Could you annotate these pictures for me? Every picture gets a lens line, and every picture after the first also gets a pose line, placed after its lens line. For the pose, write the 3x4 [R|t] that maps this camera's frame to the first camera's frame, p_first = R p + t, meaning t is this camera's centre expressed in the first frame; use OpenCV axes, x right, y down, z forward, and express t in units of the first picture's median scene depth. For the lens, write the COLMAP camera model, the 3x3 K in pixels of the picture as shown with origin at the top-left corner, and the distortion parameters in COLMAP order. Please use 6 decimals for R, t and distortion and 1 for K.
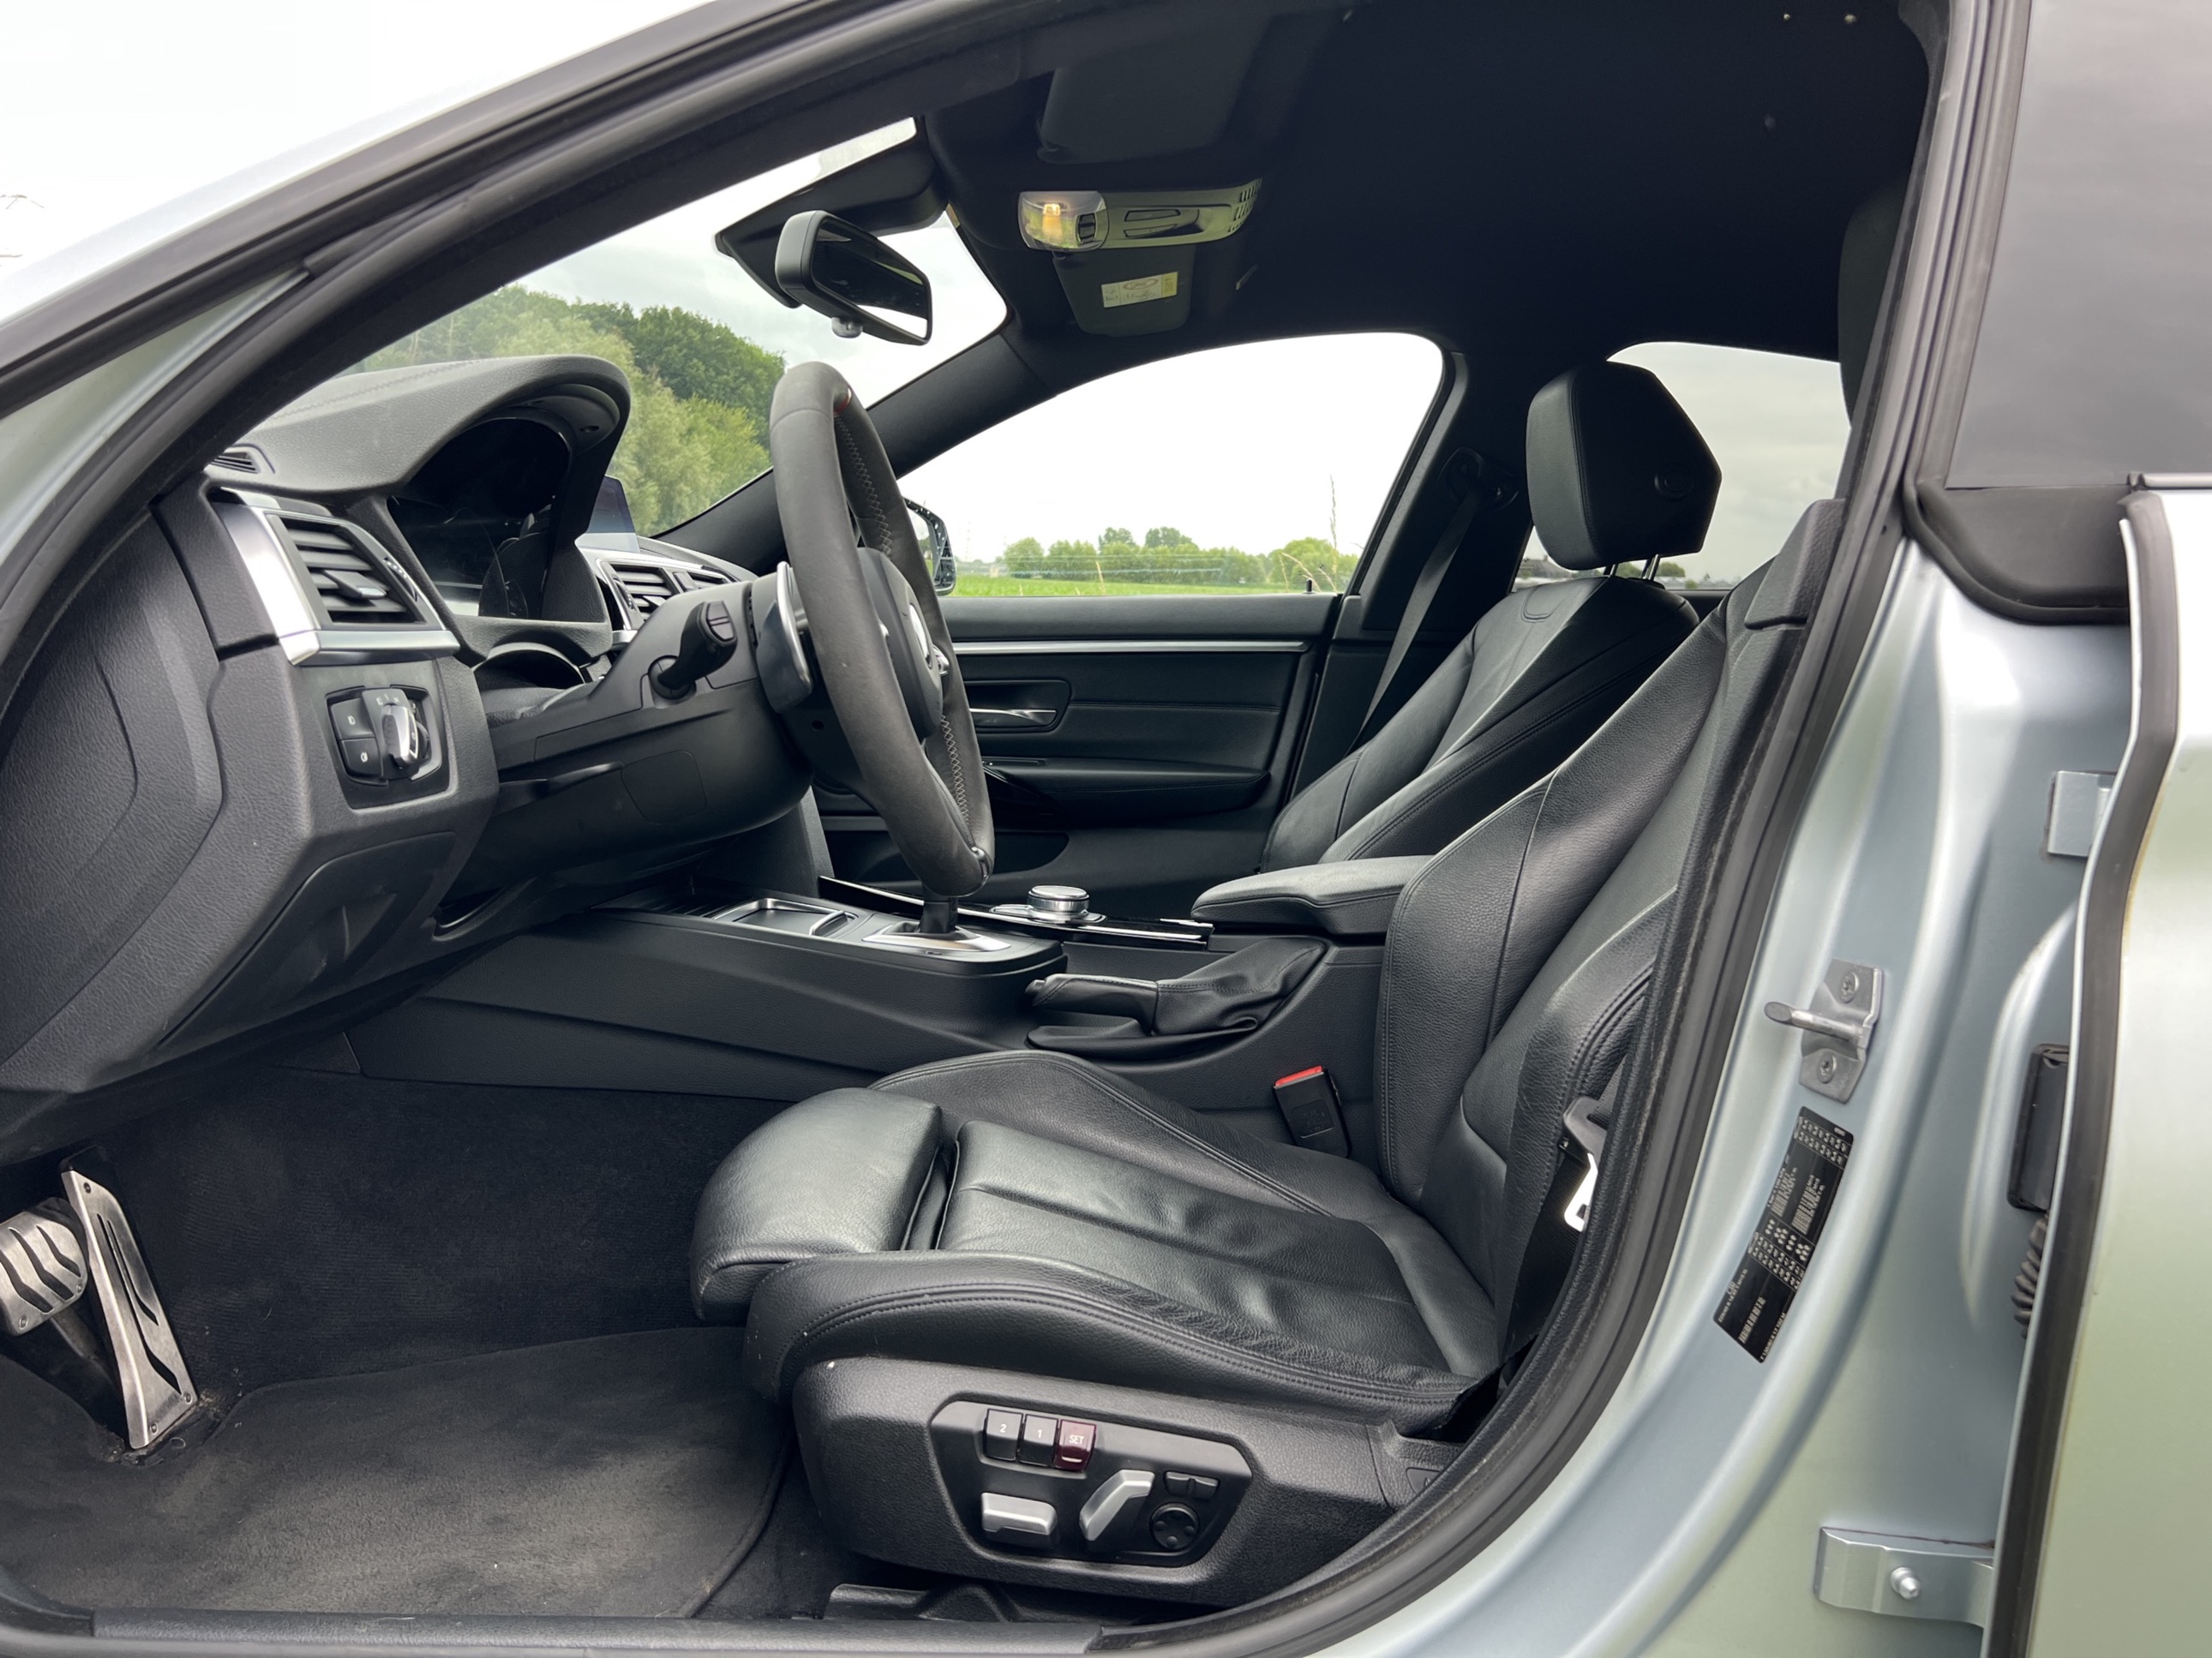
lens RADIAL K [[1697.2, 0, 1117.7], [0, 1697.2, 814.3], [0, 0, 1]] dist [0.056381, -0.072443]
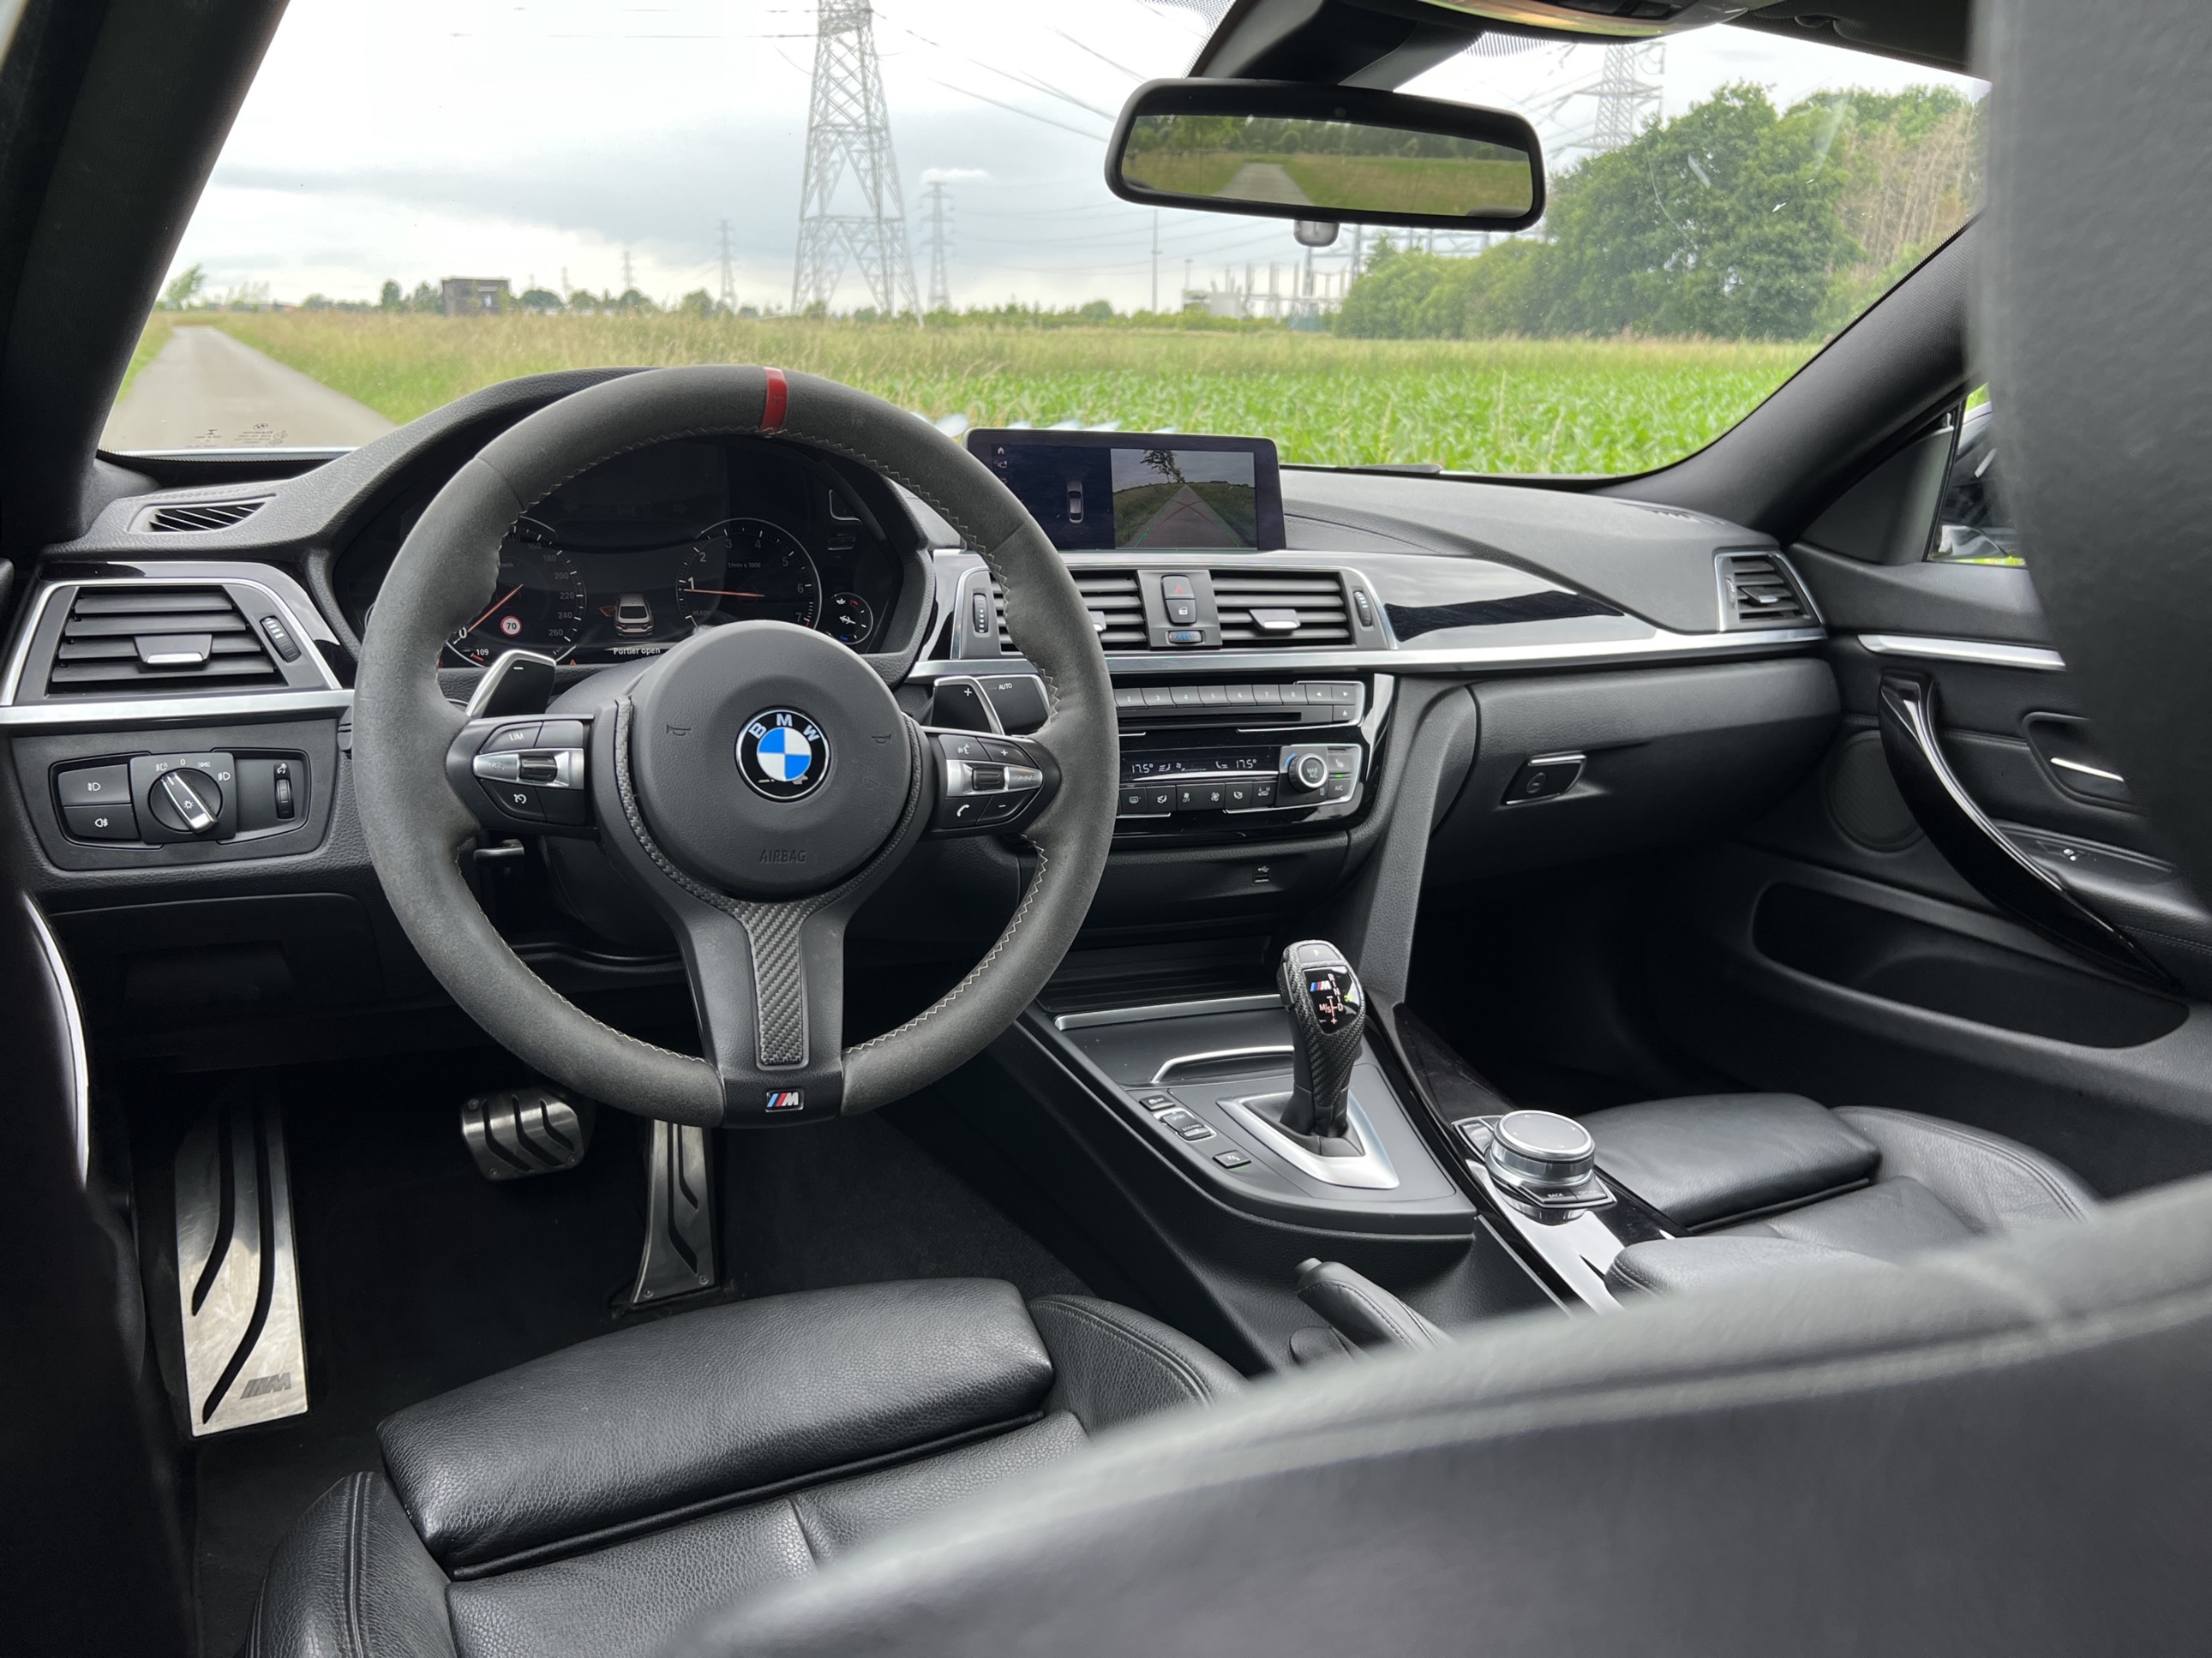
lens RADIAL K [[1697.2, 0, 1117.7], [0, 1697.2, 814.3], [0, 0, 1]] dist [0.056381, -0.072443]
pose [[0.453846, 0.212081, -0.865474, 0.500300], [-0.111657, 0.977144, 0.180893, -0.199095], [0.884057, 0.014539, 0.467153, 0.710213]]
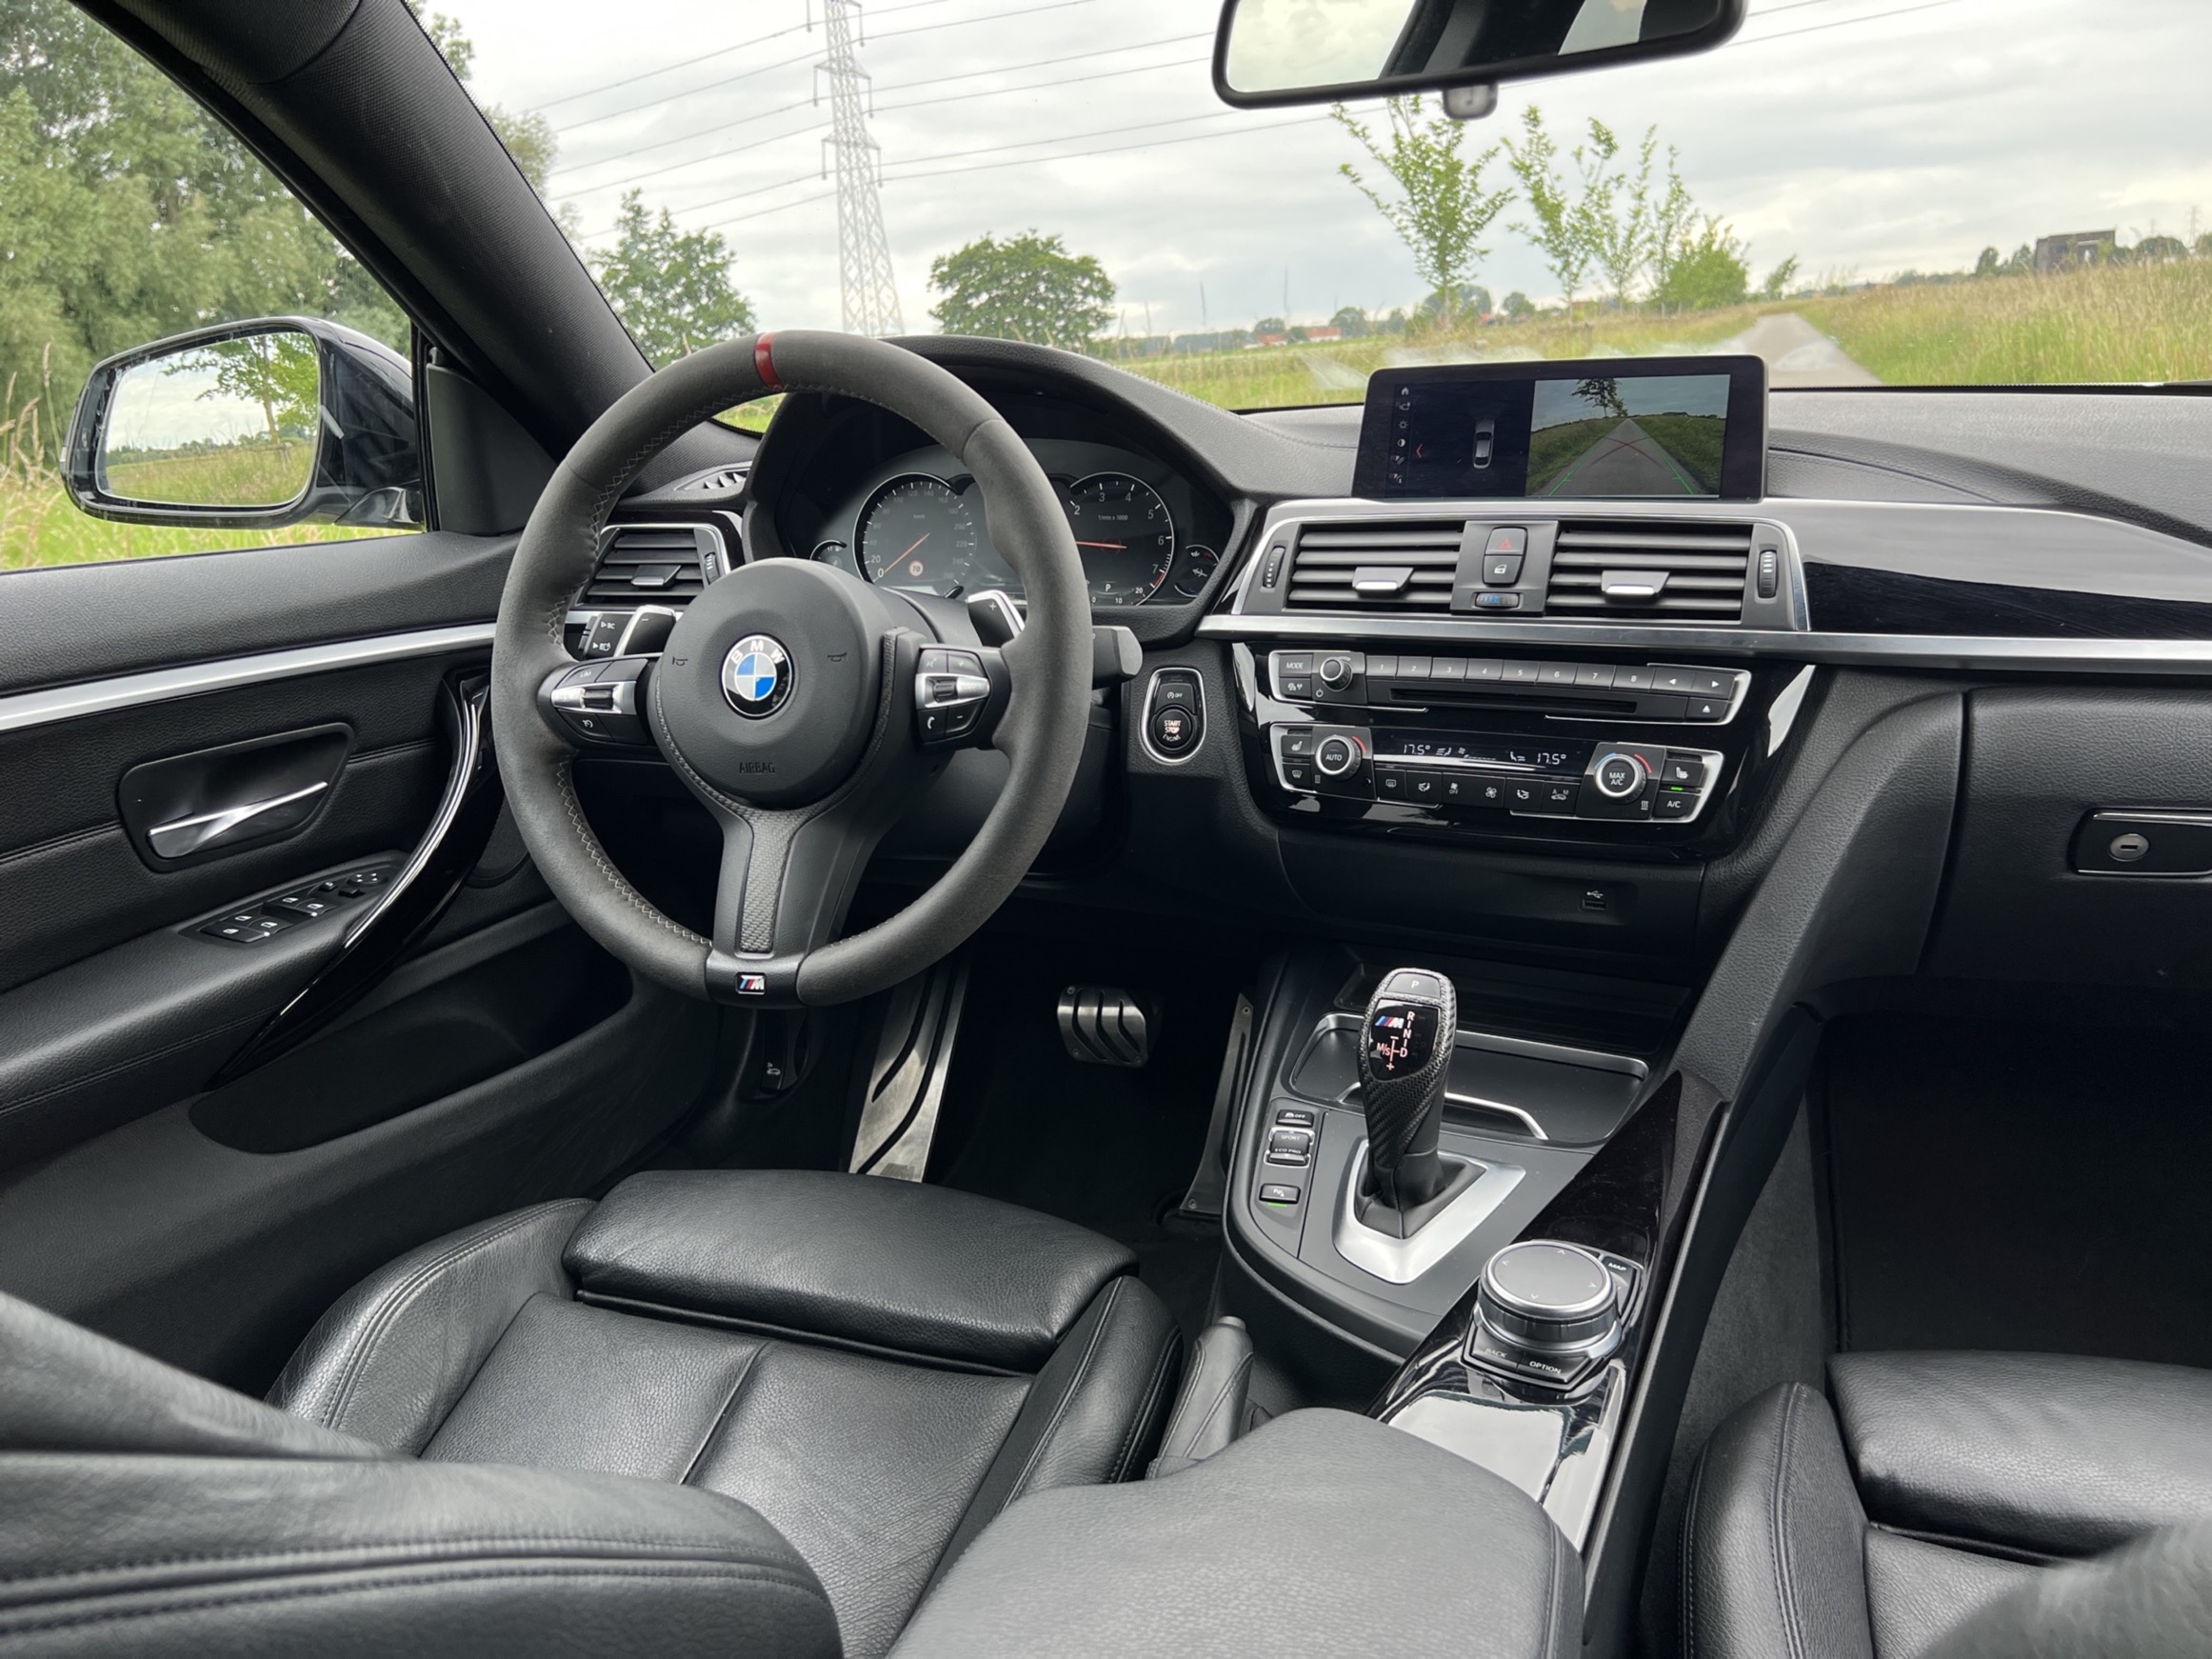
lens RADIAL K [[1697.5, 0, 1117.7], [0, 1697.5, 814.8], [0, 0, 1]] dist [0.056381, -0.072443]
pose [[-0.381638, 0.228445, -0.895637, 0.486003], [-0.054746, 0.961689, 0.268620, -0.235388], [0.922689, 0.151548, -0.354510, 1.291971]]
